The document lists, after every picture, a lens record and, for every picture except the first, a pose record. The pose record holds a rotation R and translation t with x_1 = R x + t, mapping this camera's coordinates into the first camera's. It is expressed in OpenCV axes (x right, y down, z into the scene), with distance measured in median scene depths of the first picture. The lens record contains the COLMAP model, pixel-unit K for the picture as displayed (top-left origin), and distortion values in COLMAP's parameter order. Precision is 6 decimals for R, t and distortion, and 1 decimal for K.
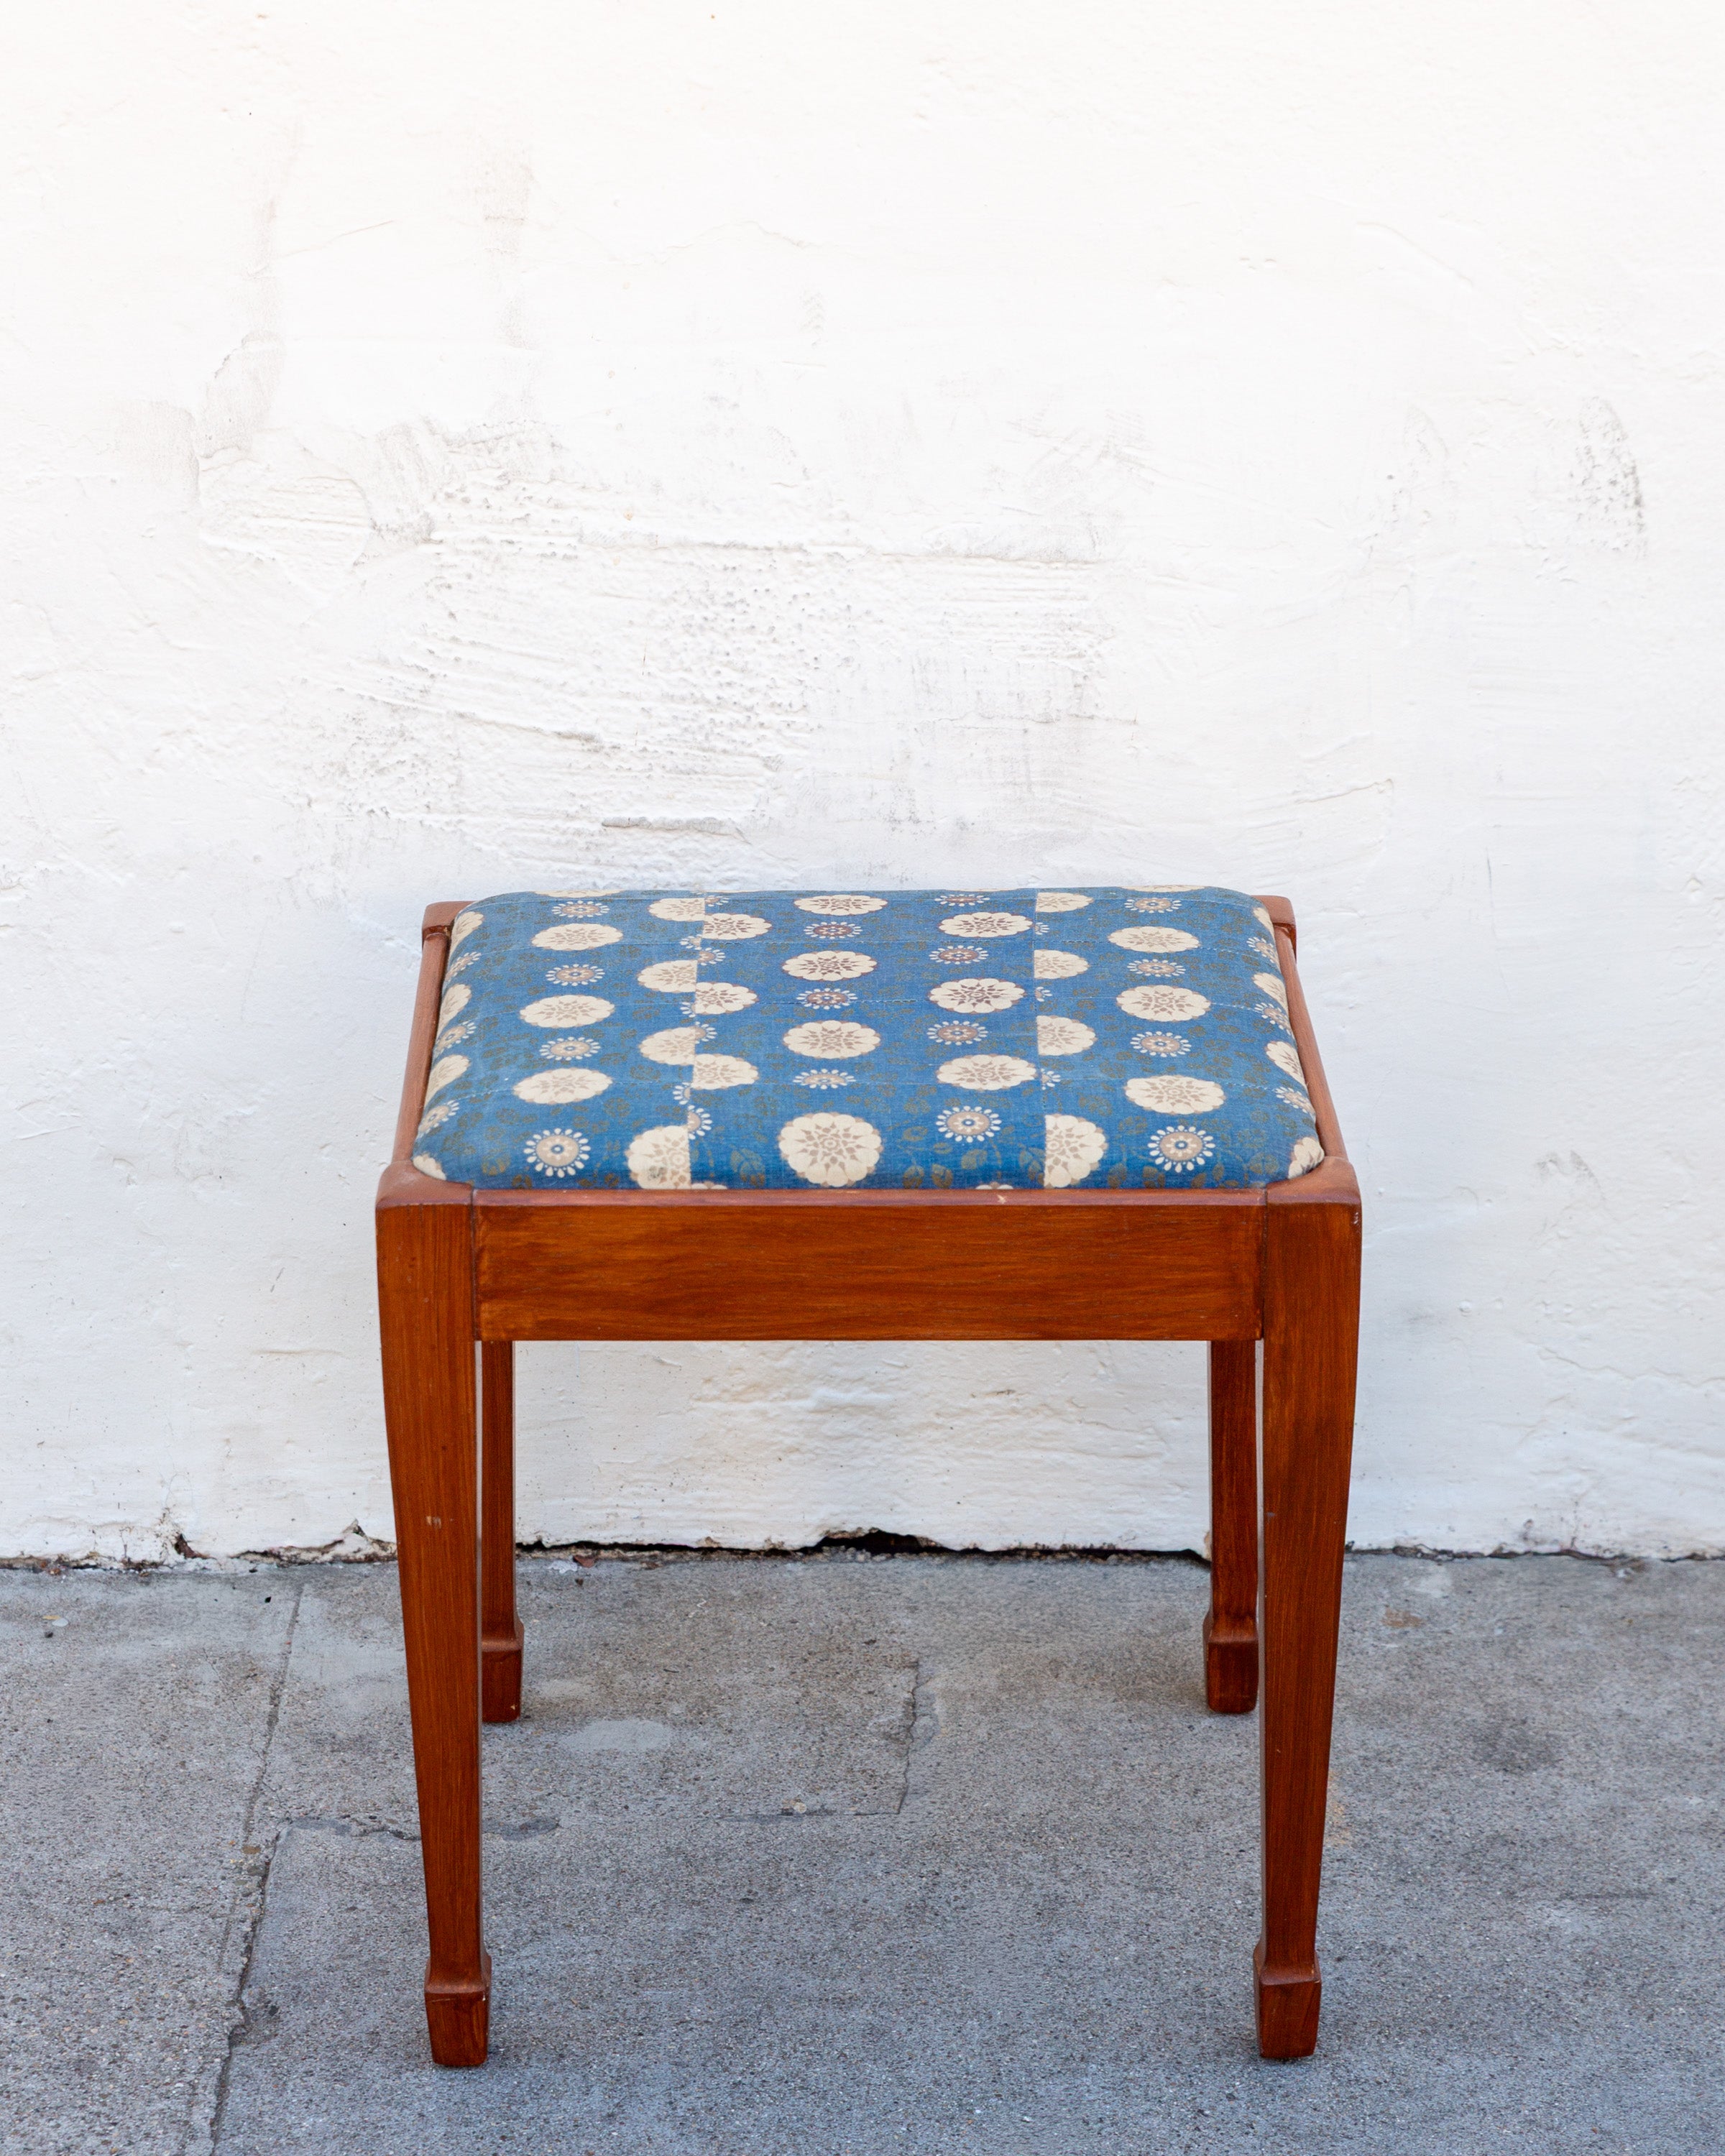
lens RADIAL K [[5496.1, 0, 888.2], [0, 5496.1, 1027.1], [0, 0, 1]] dist [-0.065566, 0.309693]
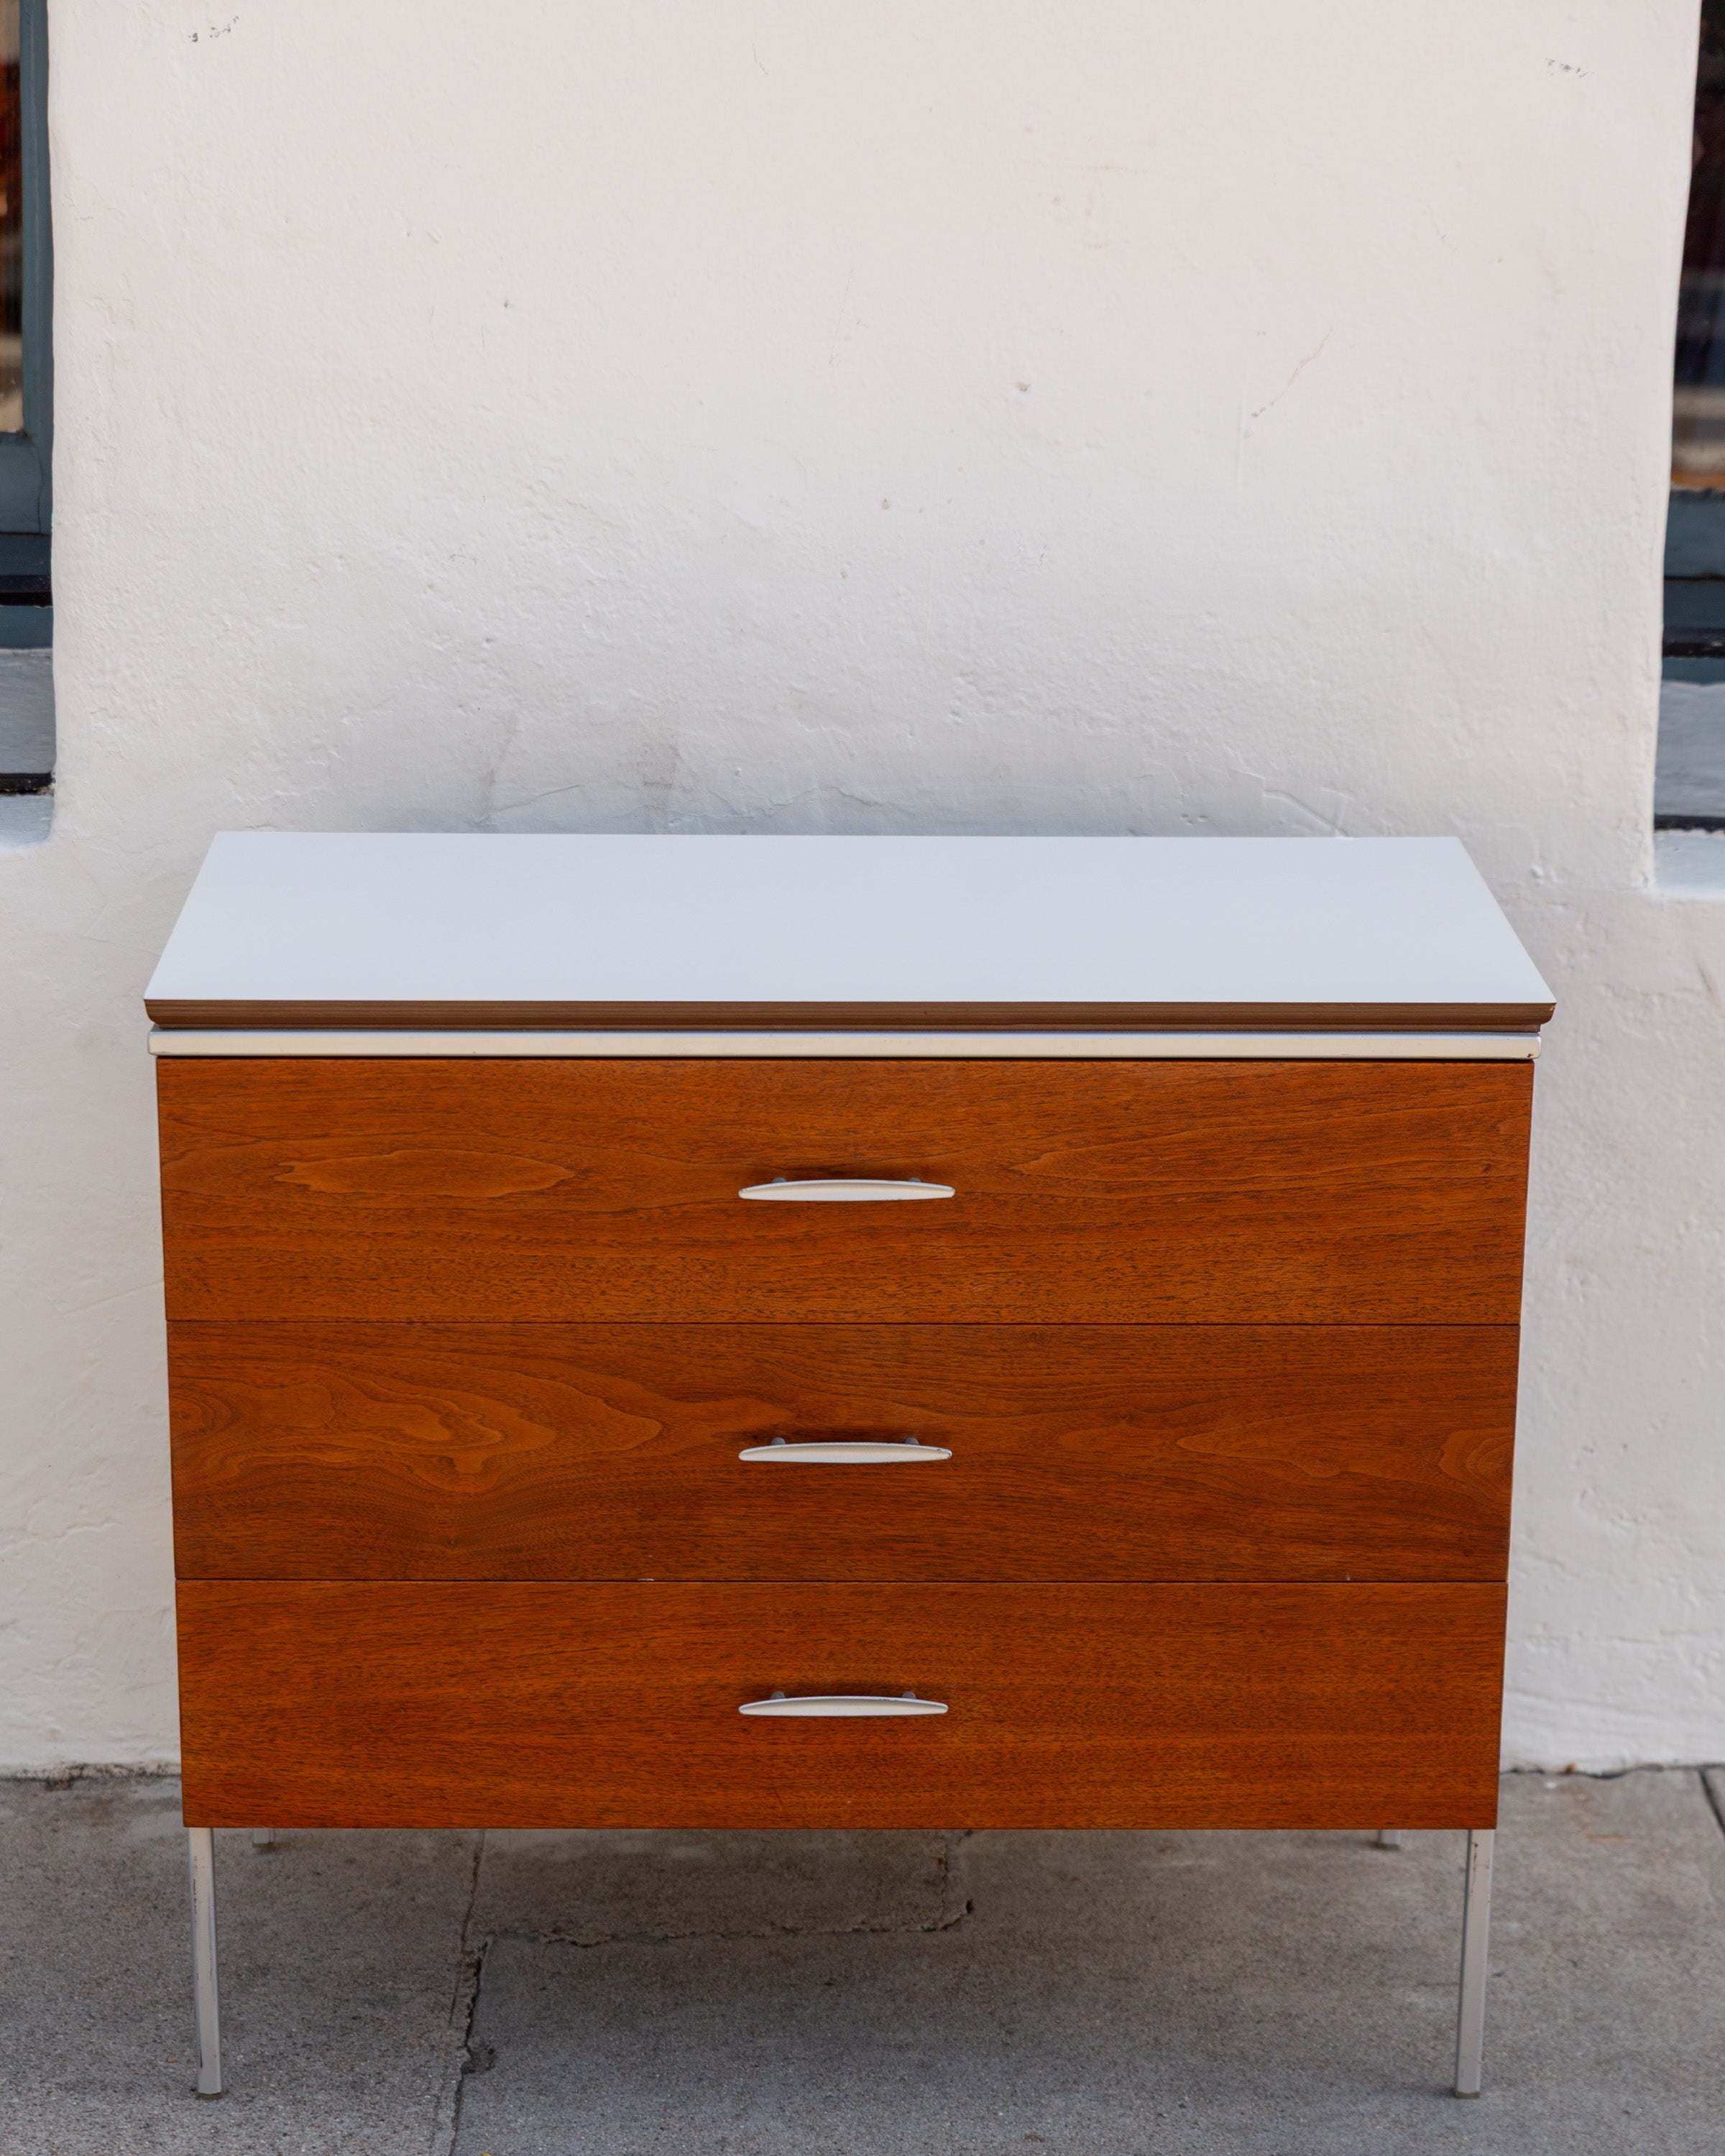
lens RADIAL K [[4939.4, 0, 872.5], [0, 4939.4, 1162.7], [0, 0, 1]] dist [-0.062349, 0.463814]
pose [[0.999951, 0.003878, 0.009145, -0.025777], [-0.002986, 0.995415, -0.095602, 0.068631], [-0.009474, 0.095570, 0.995378, -0.244921]]
